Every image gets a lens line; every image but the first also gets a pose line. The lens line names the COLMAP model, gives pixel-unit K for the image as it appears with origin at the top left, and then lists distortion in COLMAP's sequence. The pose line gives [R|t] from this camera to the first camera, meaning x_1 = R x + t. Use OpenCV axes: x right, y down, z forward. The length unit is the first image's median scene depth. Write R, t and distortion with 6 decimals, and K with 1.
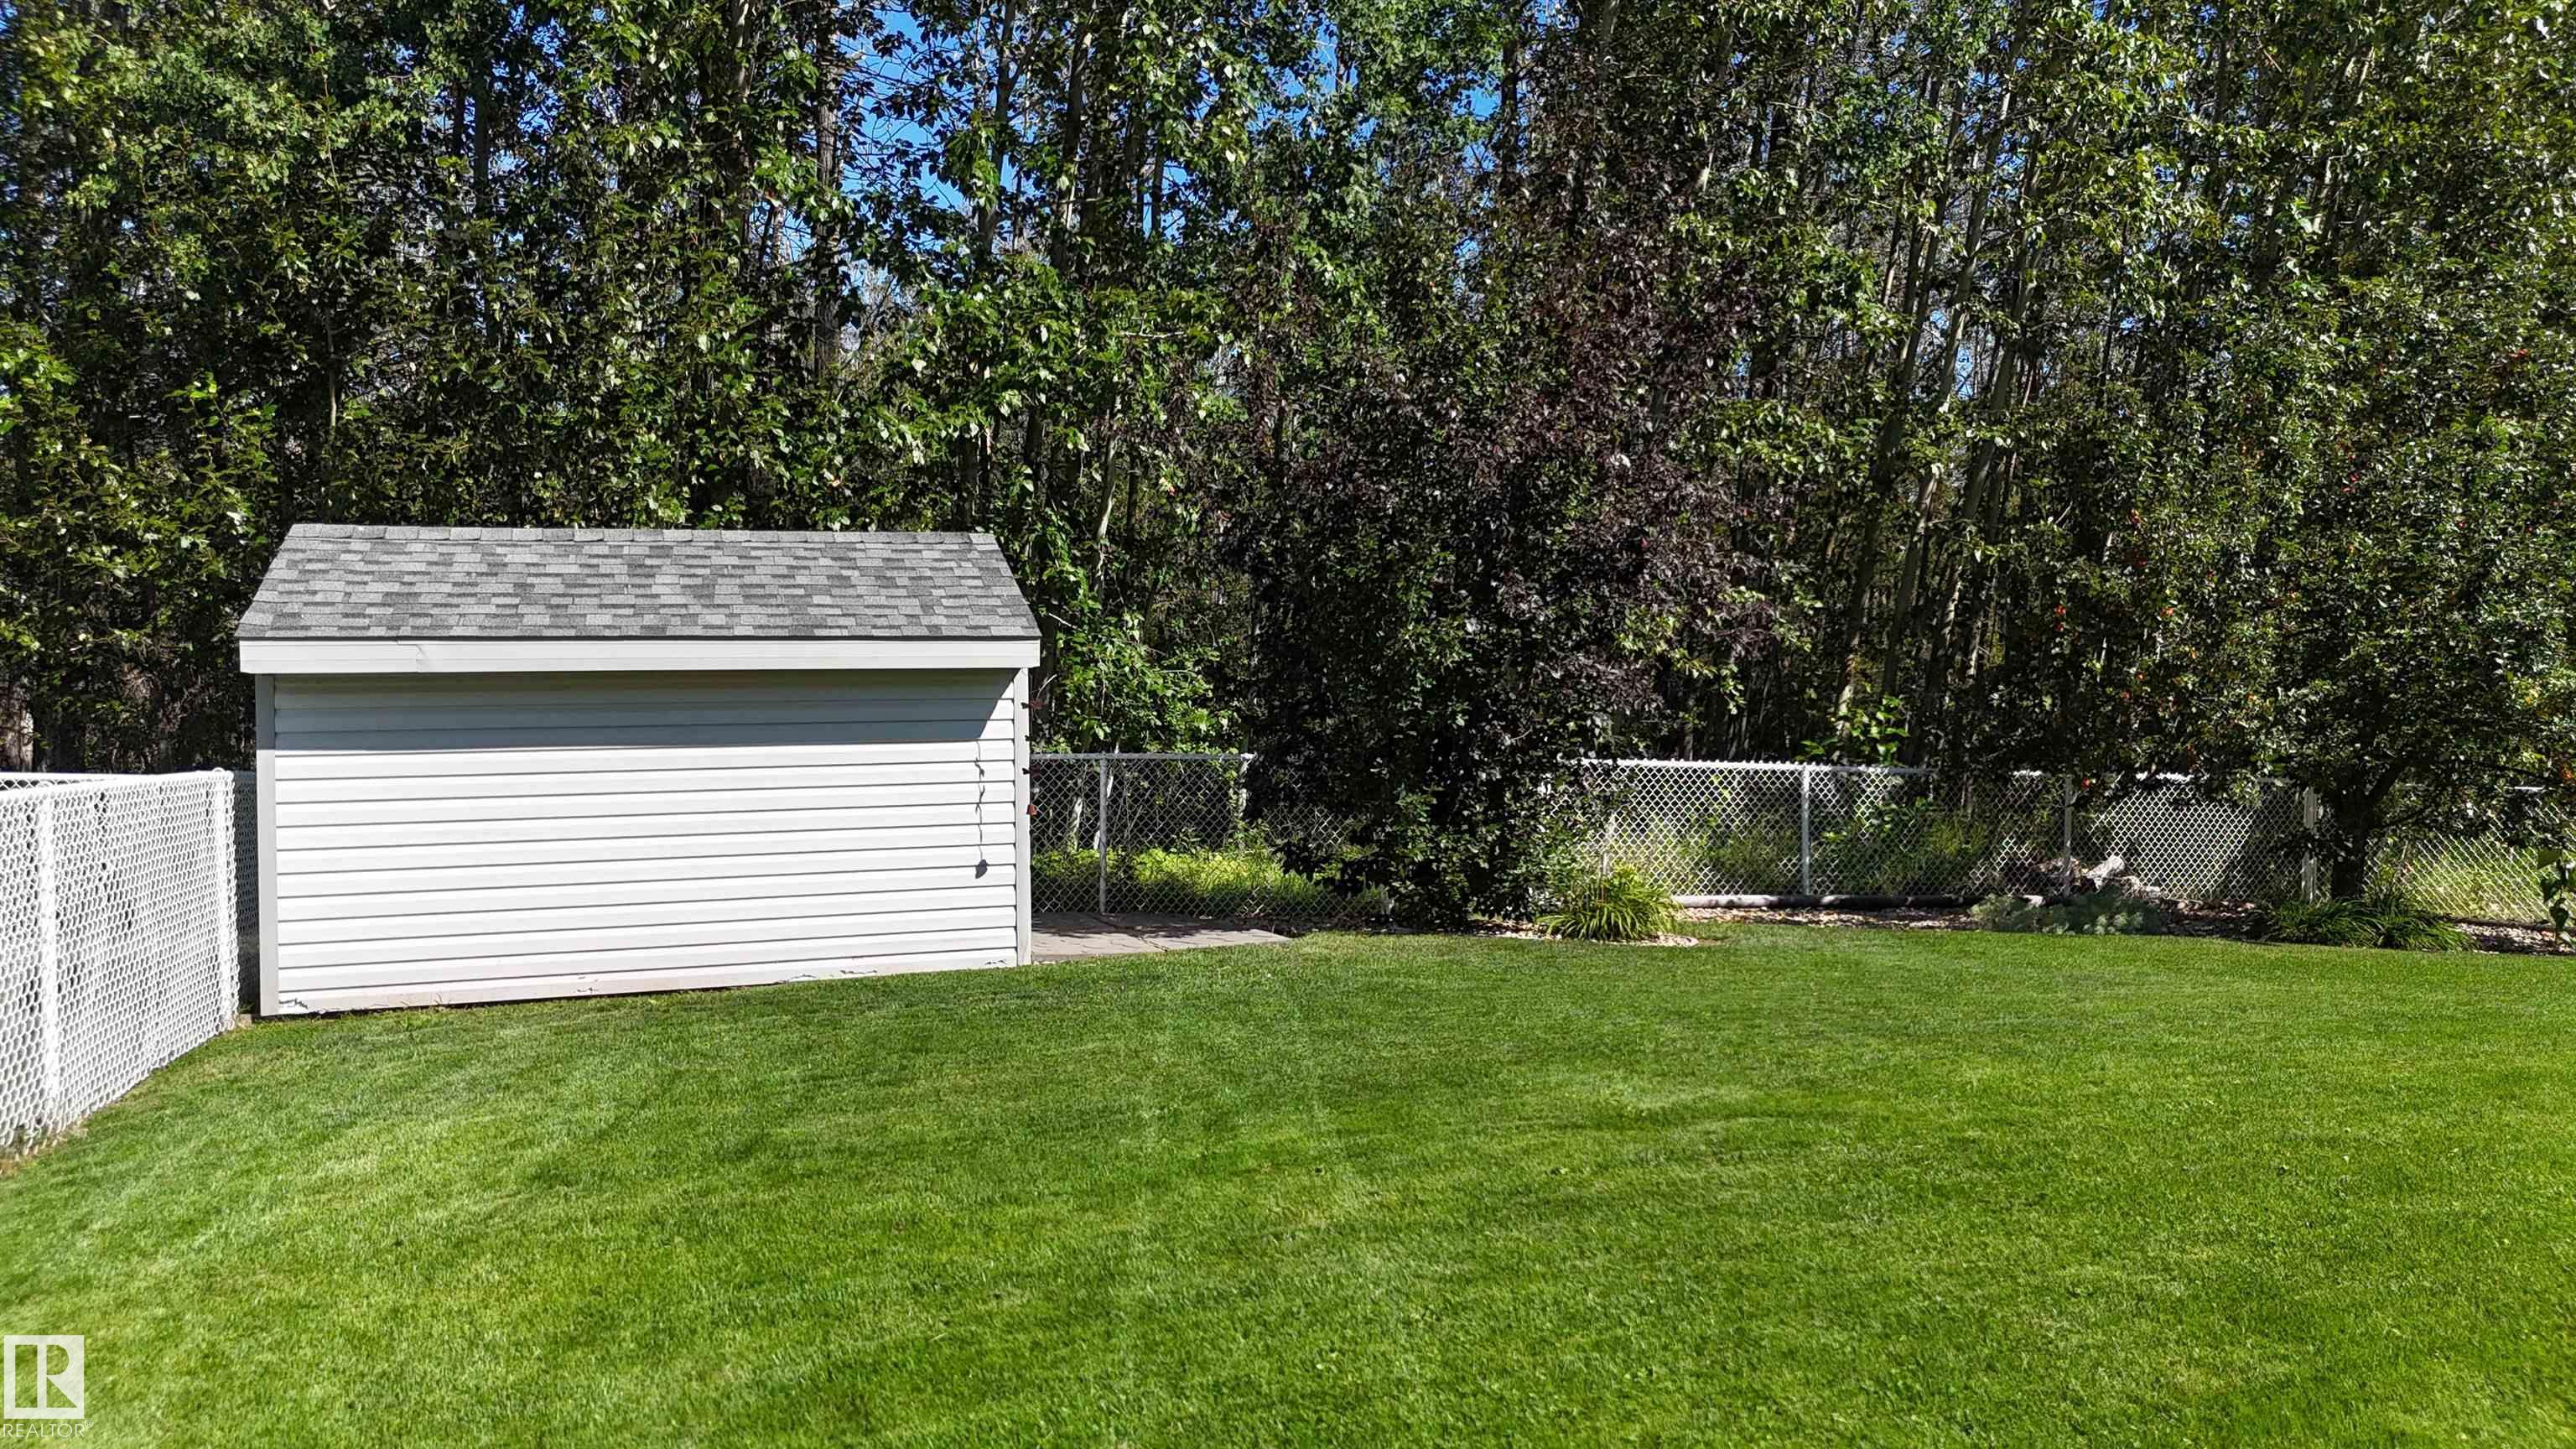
lens RADIAL K [[1879.7, 0, 1280.2], [0, 1879.7, 720.9], [0, 0, 1]] dist [0.082054, -0.100927]
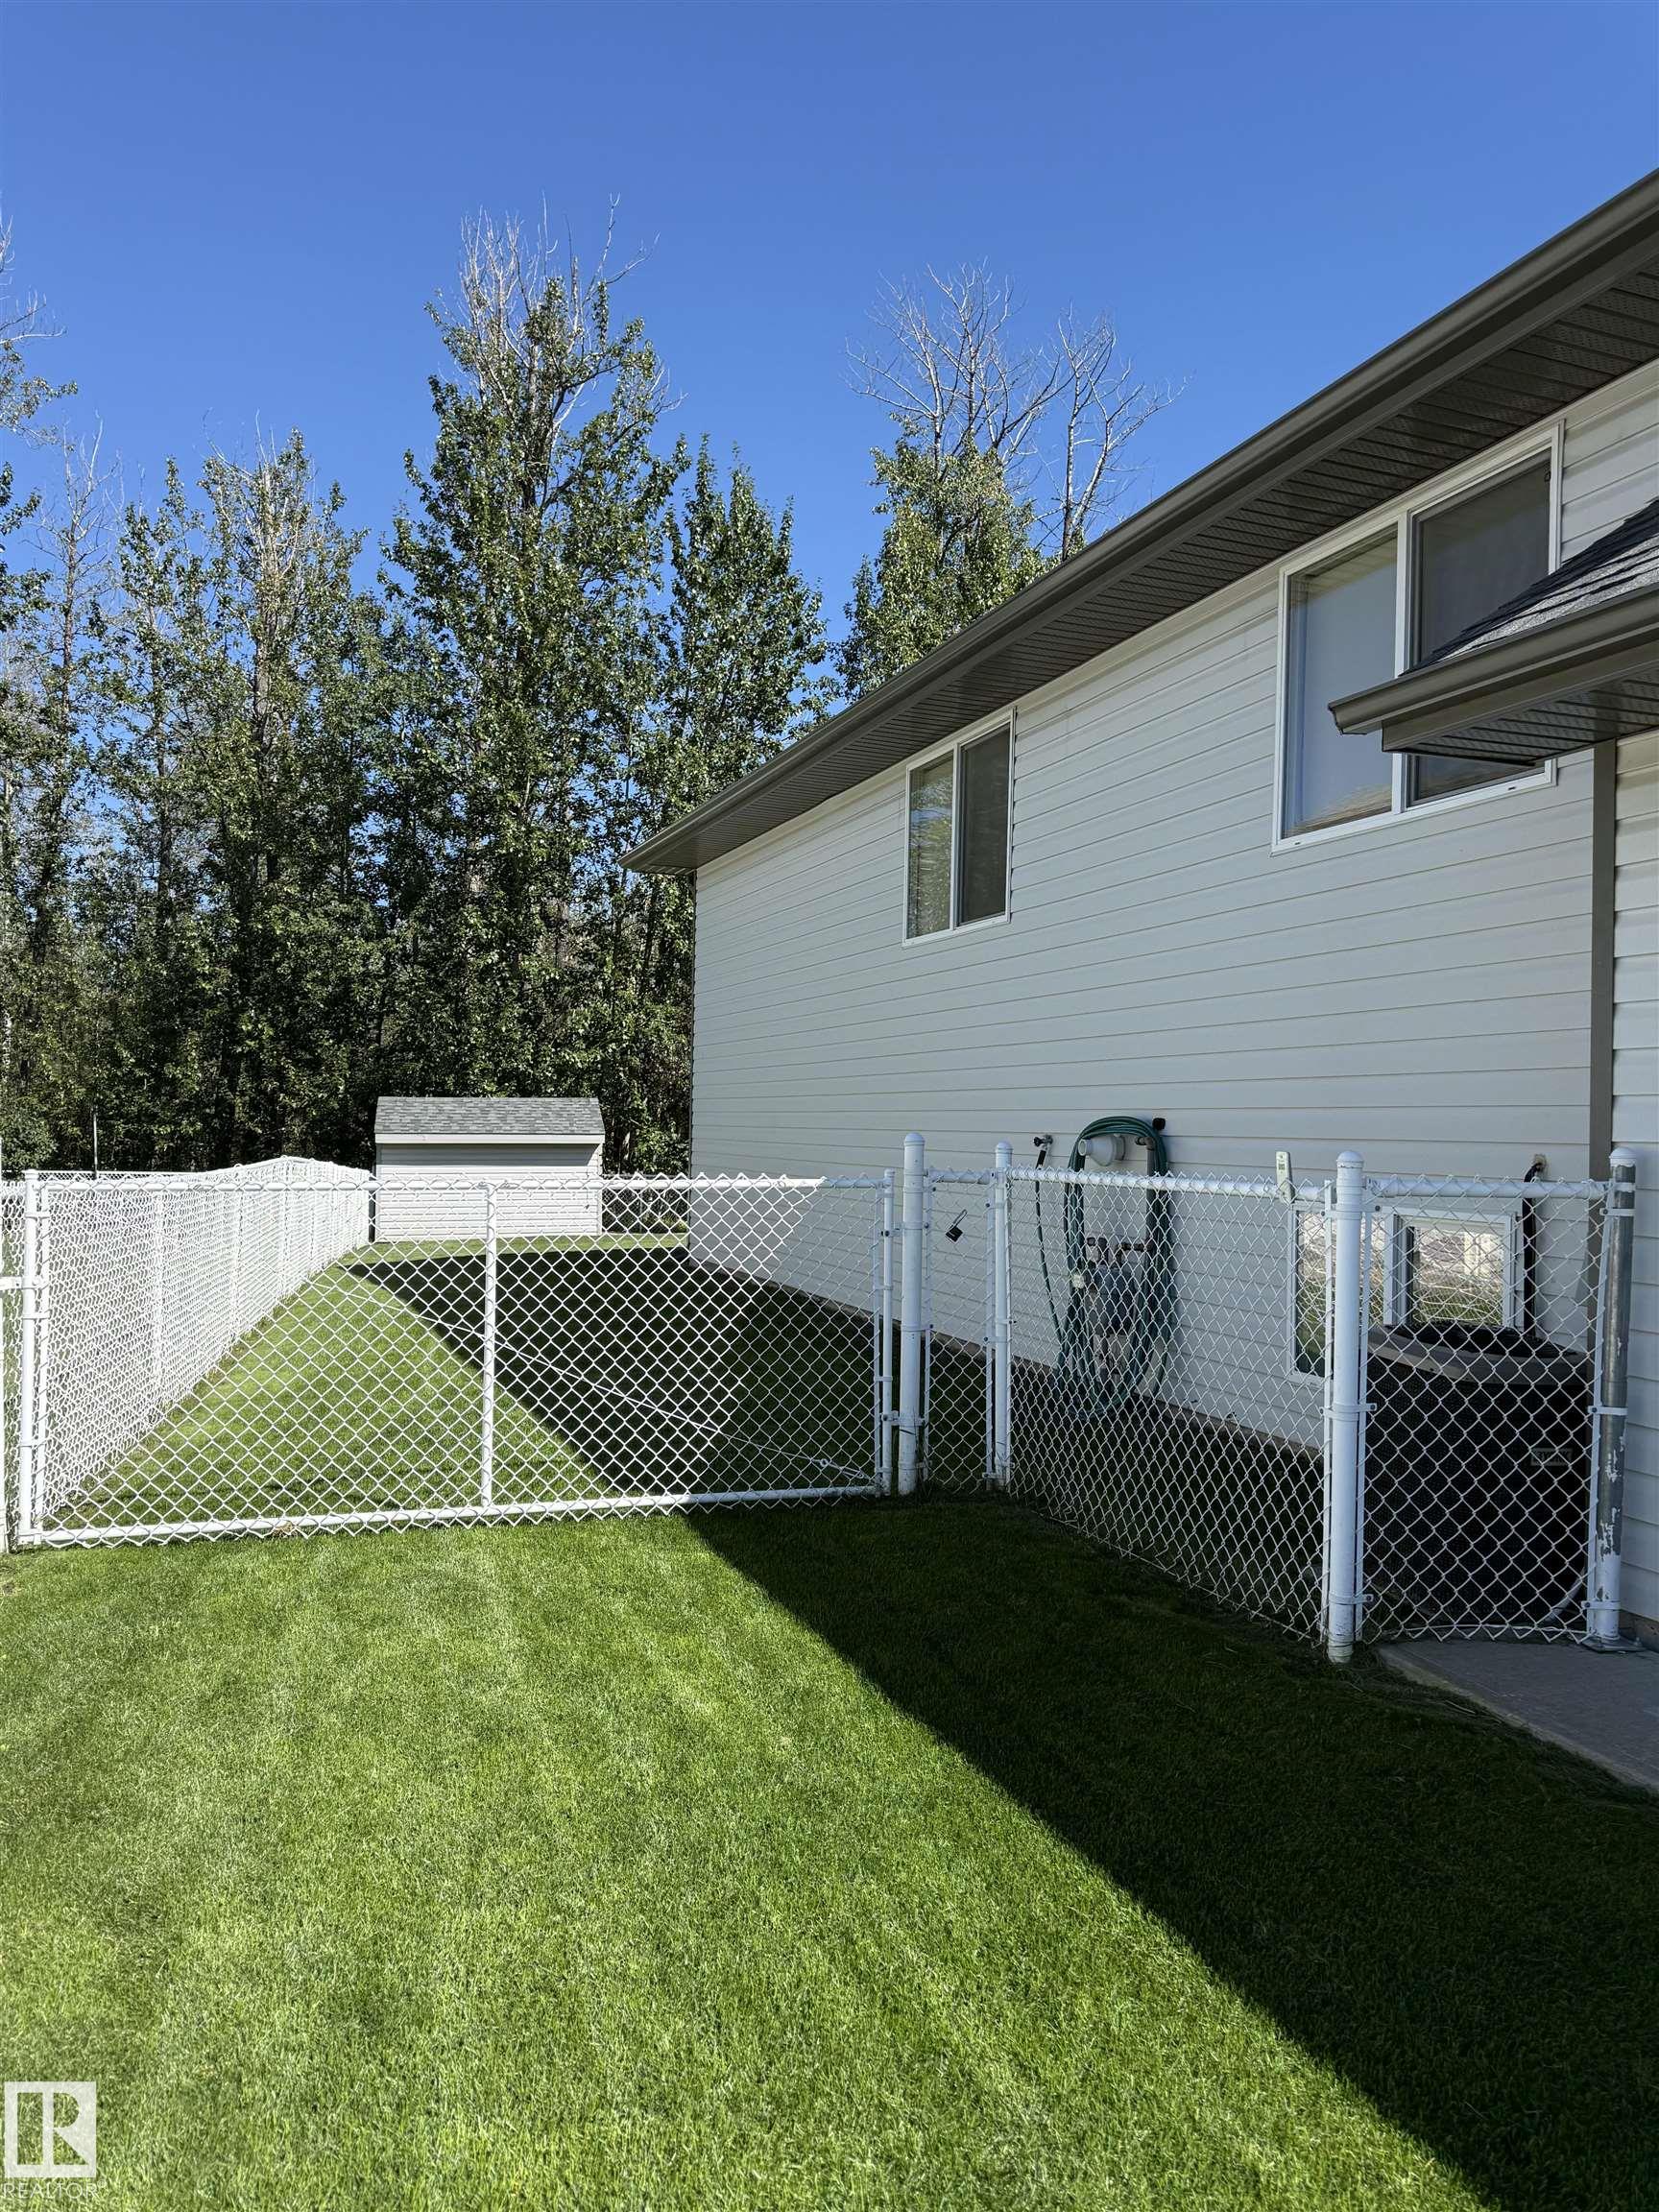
lens RADIAL K [[1559.3, 0, 834.3], [0, 1559.3, 1110.5], [0, 0, 1]] dist [0.117168, -0.187526]
pose [[0.997249, 0.009316, -0.073533, 0.398526], [-0.012993, 0.998681, -0.049683, 0.037462], [0.072973, 0.050502, 0.996054, -1.420448]]
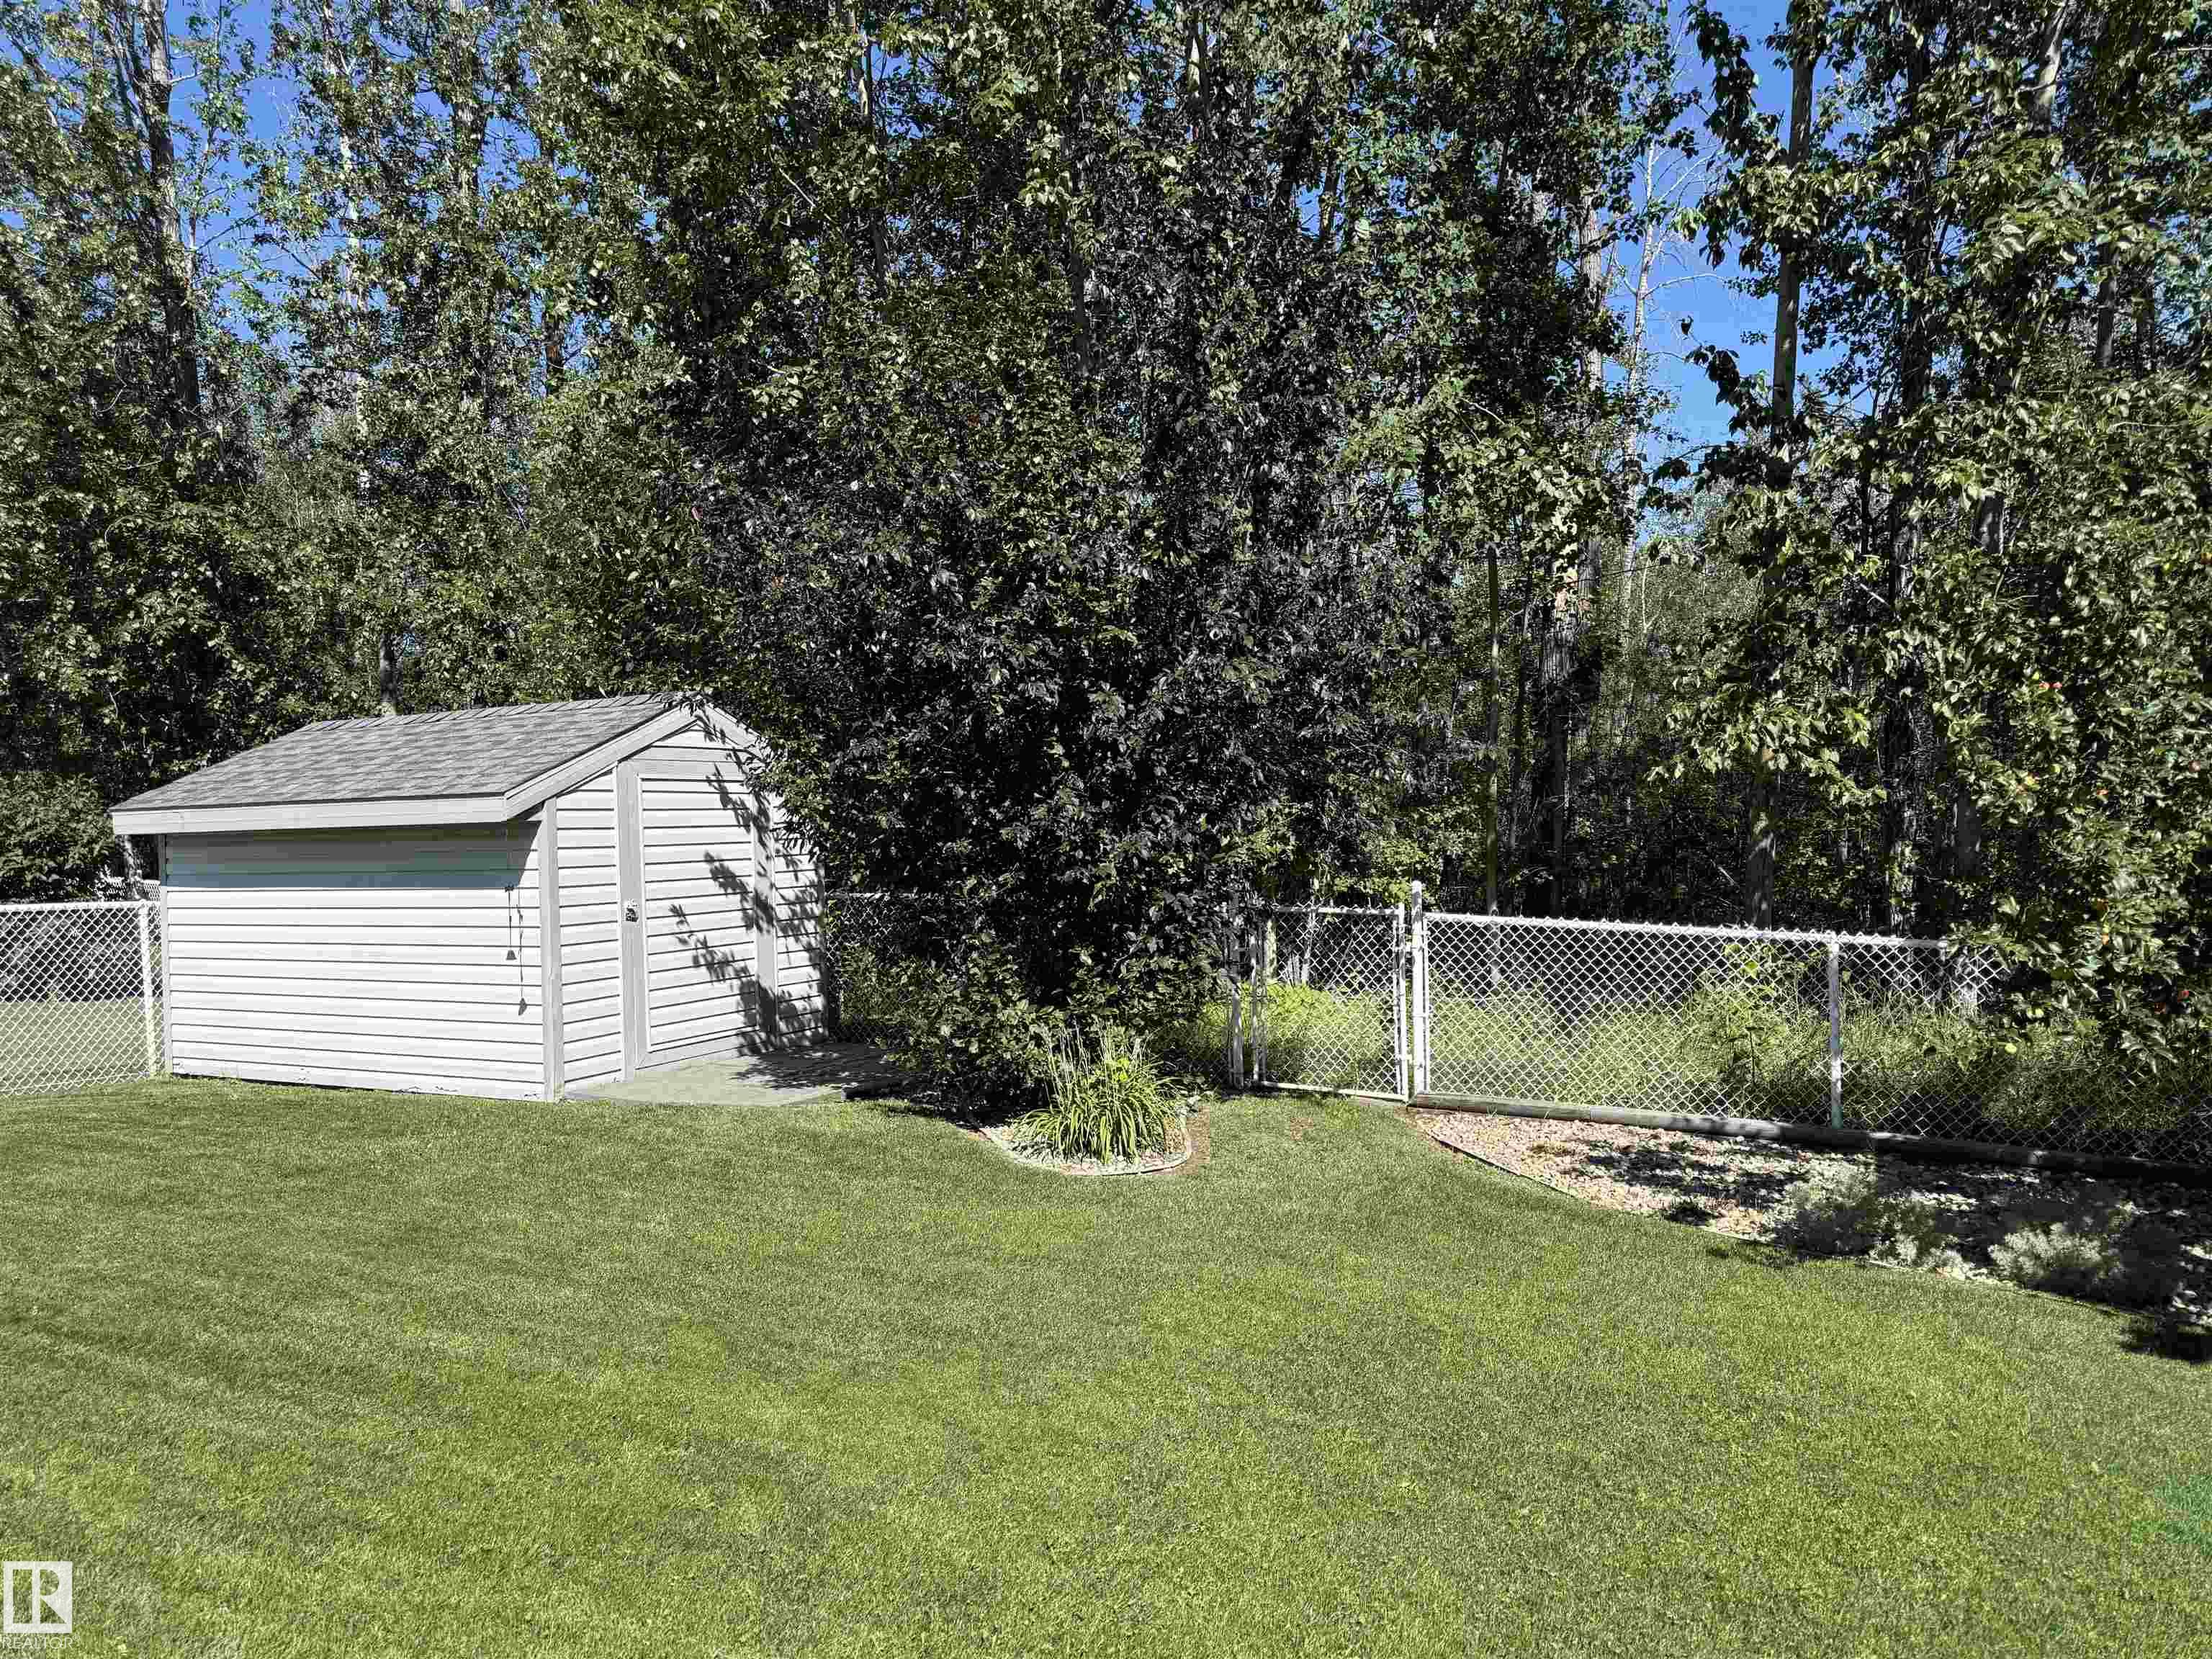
lens RADIAL K [[1583.5, 0, 1107.4], [0, 1583.5, 828.2], [0, 0, 1]] dist [0.055256, -0.199261]
pose [[0.692891, 0.000938, -0.721042, 0.650485], [0.006091, 0.999956, 0.007155, -0.025790], [0.721017, -0.009349, 0.692854, 0.544617]]
